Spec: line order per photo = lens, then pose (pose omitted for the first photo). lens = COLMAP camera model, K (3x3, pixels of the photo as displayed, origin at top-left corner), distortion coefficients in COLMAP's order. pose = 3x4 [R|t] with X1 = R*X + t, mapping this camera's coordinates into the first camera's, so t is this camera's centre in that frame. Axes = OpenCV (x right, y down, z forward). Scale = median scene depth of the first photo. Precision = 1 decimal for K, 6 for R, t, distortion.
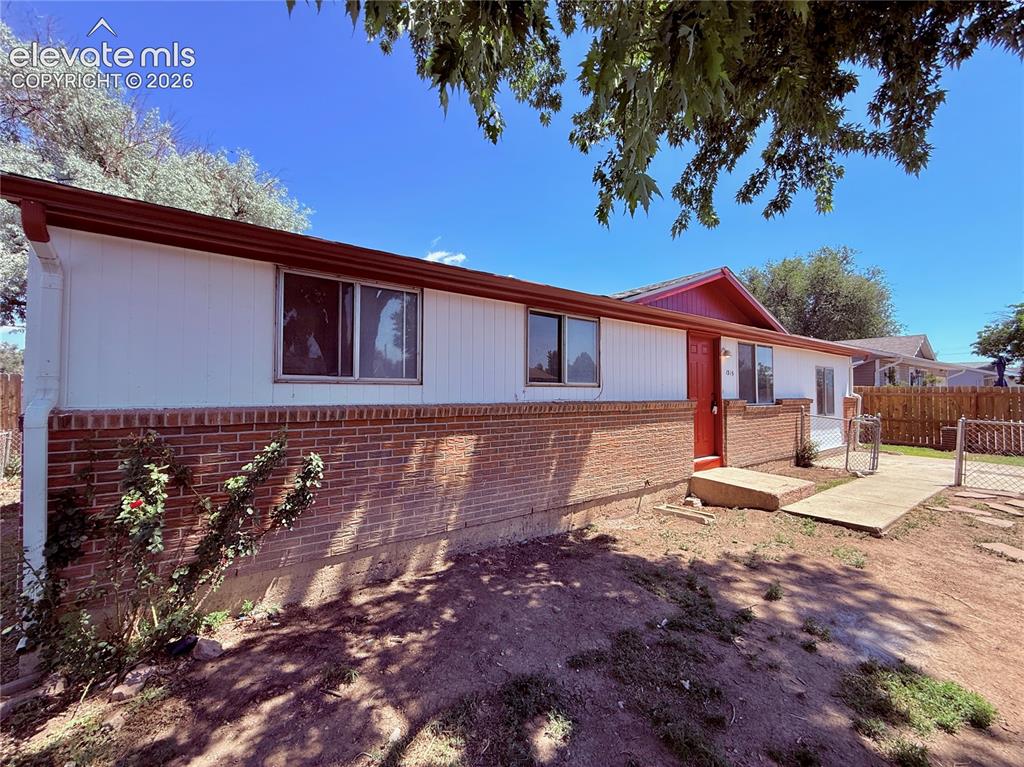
lens RADIAL K [[412.8, 0, 512.0], [0, 412.8, 383.5], [0, 0, 1]] dist [-0.001131, -0.000005]
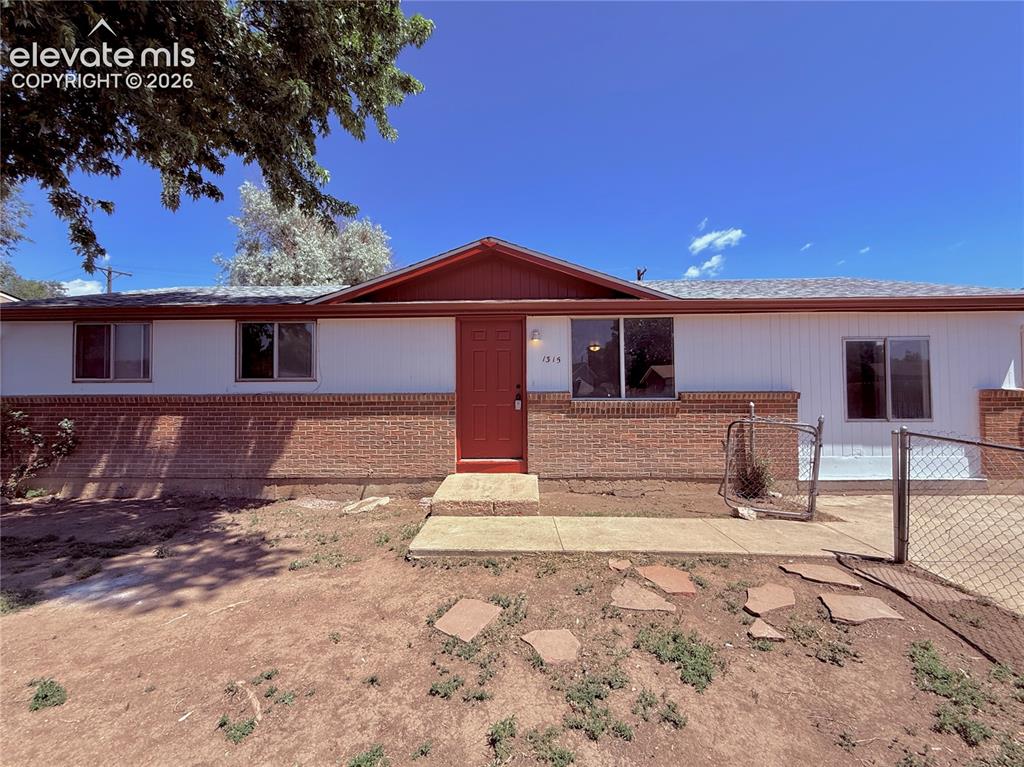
lens RADIAL K [[421.6, 0, 513.4], [0, 421.6, 382.1], [0, 0, 1]] dist [0.000234, -0.000091]
pose [[0.792952, -0.018034, -0.609018, 1.843929], [0.020269, 0.999789, -0.003214, 0.035253], [0.608947, -0.009796, 0.793150, 0.560449]]
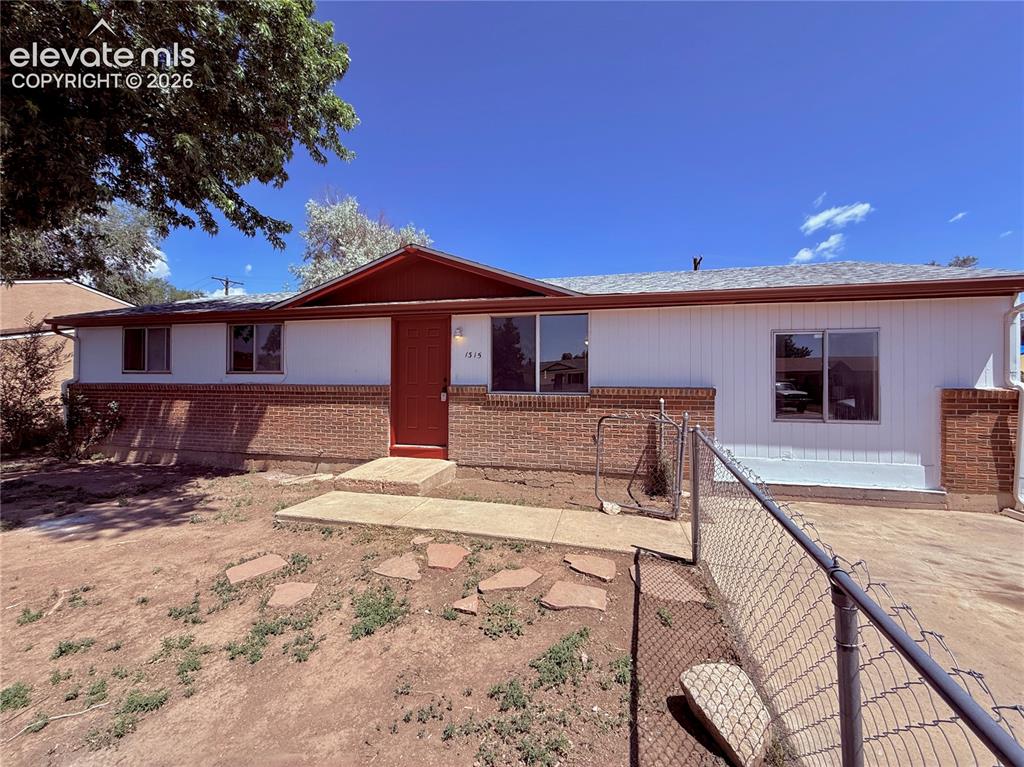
lens RADIAL K [[414.3, 0, 512.0], [0, 414.3, 383.5], [0, 0, 1]] dist [0.002322, -0.000064]
pose [[0.652293, 0.002647, -0.757963, 2.356671], [0.011768, 0.999838, 0.013618, 0.041857], [0.757876, -0.017803, 0.652156, 0.933205]]
